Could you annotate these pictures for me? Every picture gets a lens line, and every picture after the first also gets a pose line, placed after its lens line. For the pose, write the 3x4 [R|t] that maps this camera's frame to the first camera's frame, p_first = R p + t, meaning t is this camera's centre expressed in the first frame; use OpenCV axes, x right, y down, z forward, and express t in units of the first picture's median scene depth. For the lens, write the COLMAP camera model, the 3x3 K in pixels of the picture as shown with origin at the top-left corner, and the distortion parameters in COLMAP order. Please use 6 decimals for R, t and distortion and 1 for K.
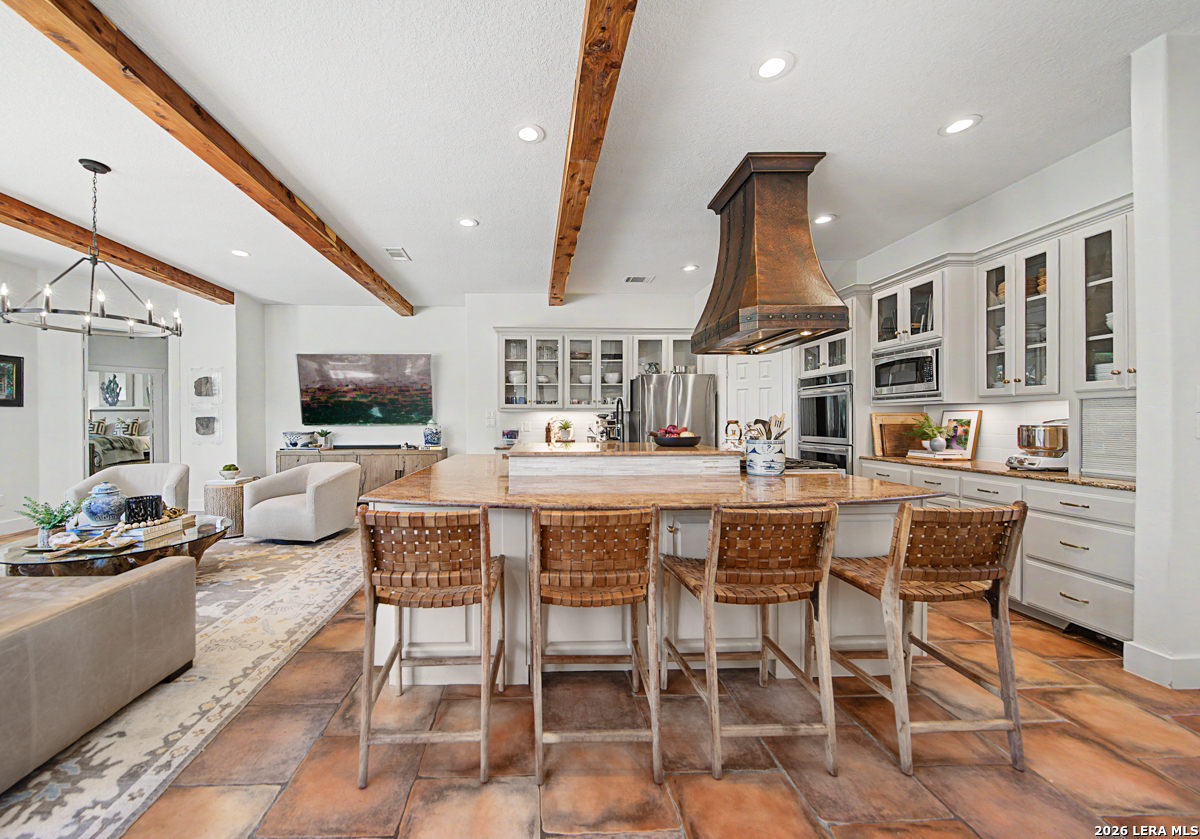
lens RADIAL K [[415.7, 0, 559.5], [0, 415.7, 420.2], [0, 0, 1]] dist [0.009942, -0.005281]
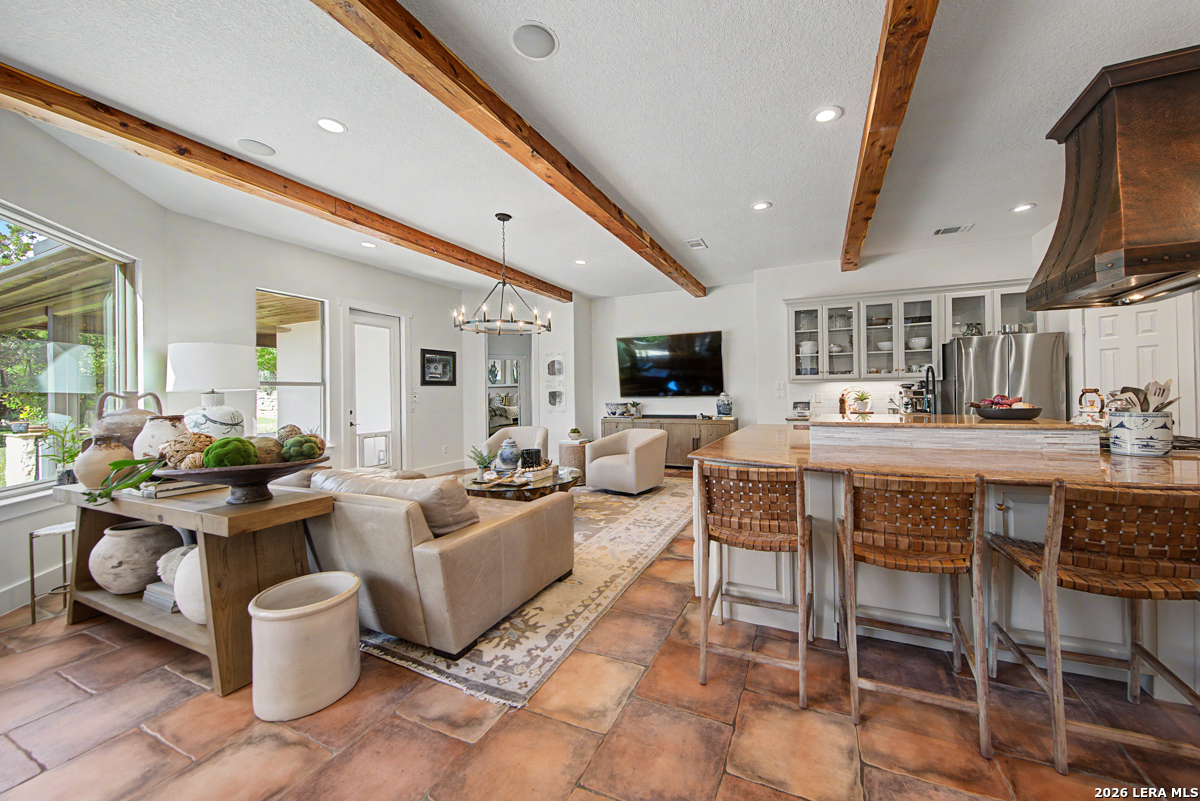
lens RADIAL K [[421.5, 0, 670.4], [0, 421.5, 388.6], [0, 0, 1]] dist [0.009478, -0.007668]
pose [[0.920937, -0.012725, -0.389504, -0.028940], [0.009753, 0.999906, -0.009608, 0.000011], [0.389590, 0.005050, 0.920975, -0.116593]]
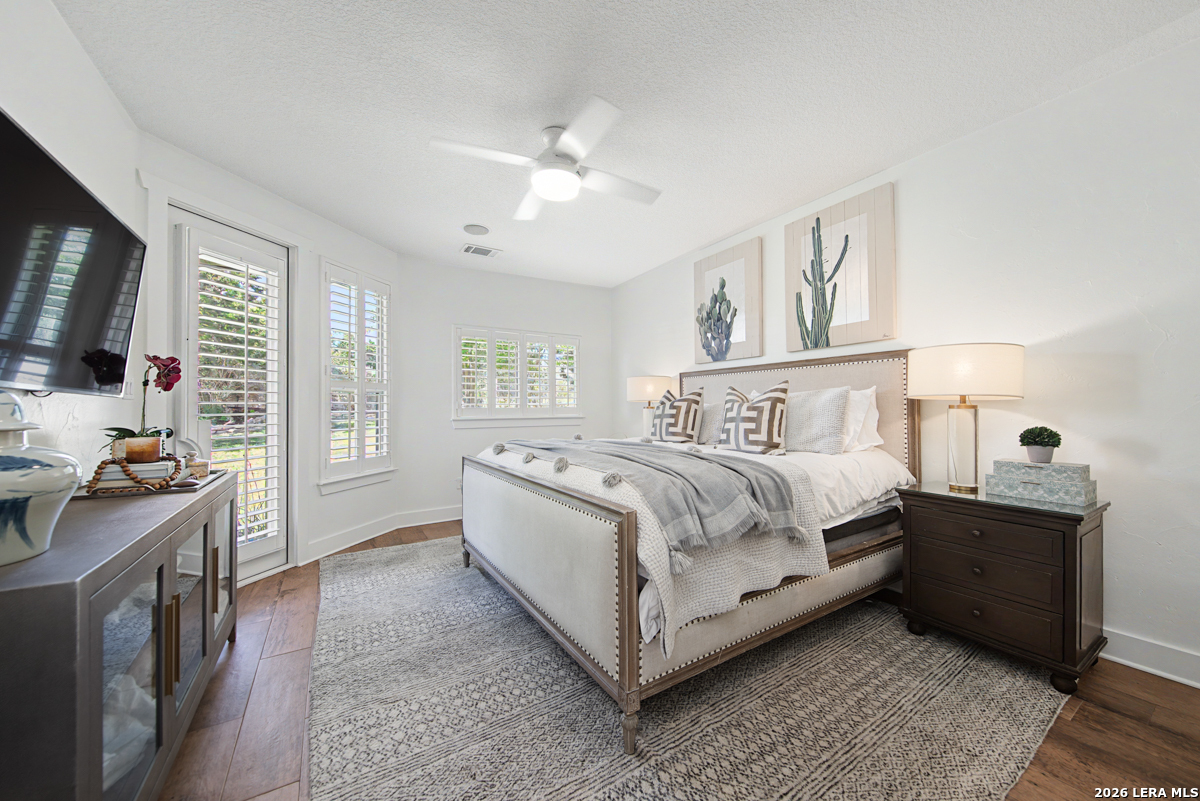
lens RADIAL K [[389.0, 0, 600.0], [0, 389.0, 400.5], [0, 0, 1]] dist [-0.000385, -0.000093]
pose [[0.444509, -0.002917, -0.895770, -2.538702], [-0.003611, 0.999981, -0.005048, 0.019543], [0.895767, 0.005478, 0.444490, 2.363793]]
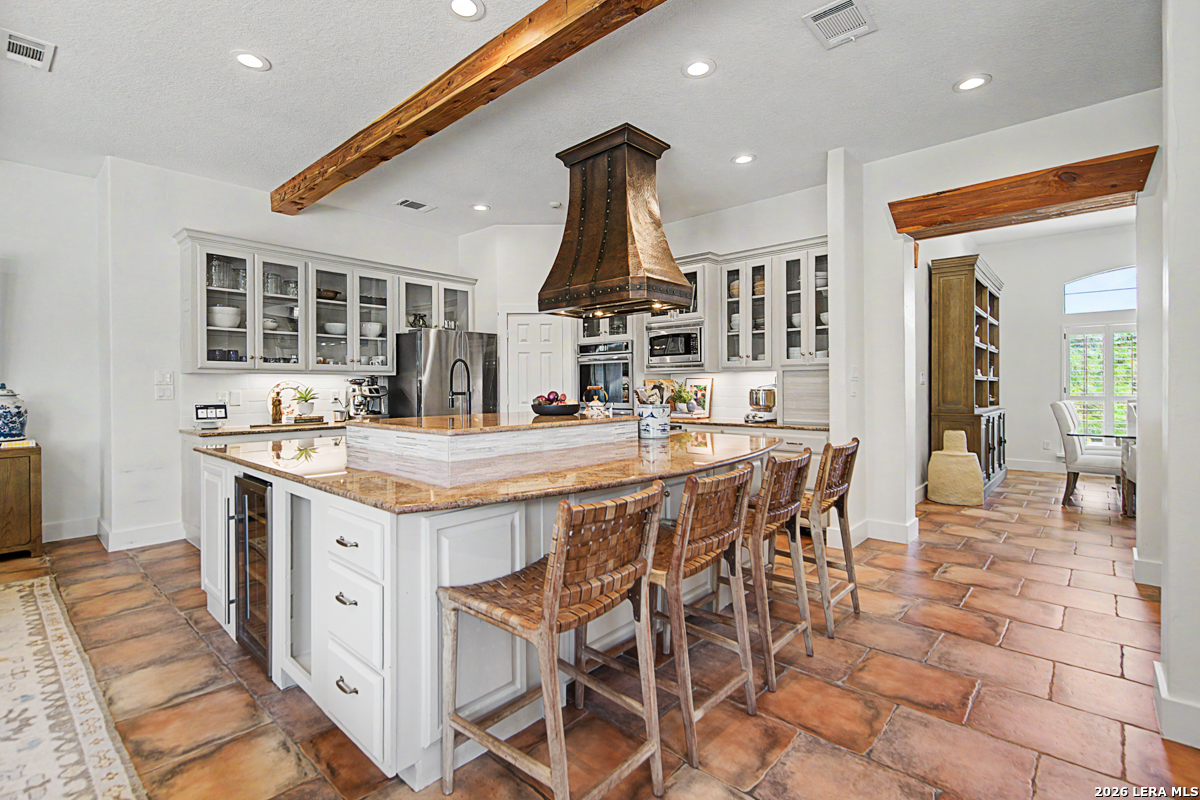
lens RADIAL K [[530.0, 0, 576.6], [0, 530.0, 385.6], [0, 0, 1]] dist [0.003875, 0.000030]
pose [[0.727985, -0.000509, 0.685593, -0.580993], [0.003440, 0.999990, -0.002910, 0.002748], [-0.685585, 0.004477, 0.727979, 0.163493]]
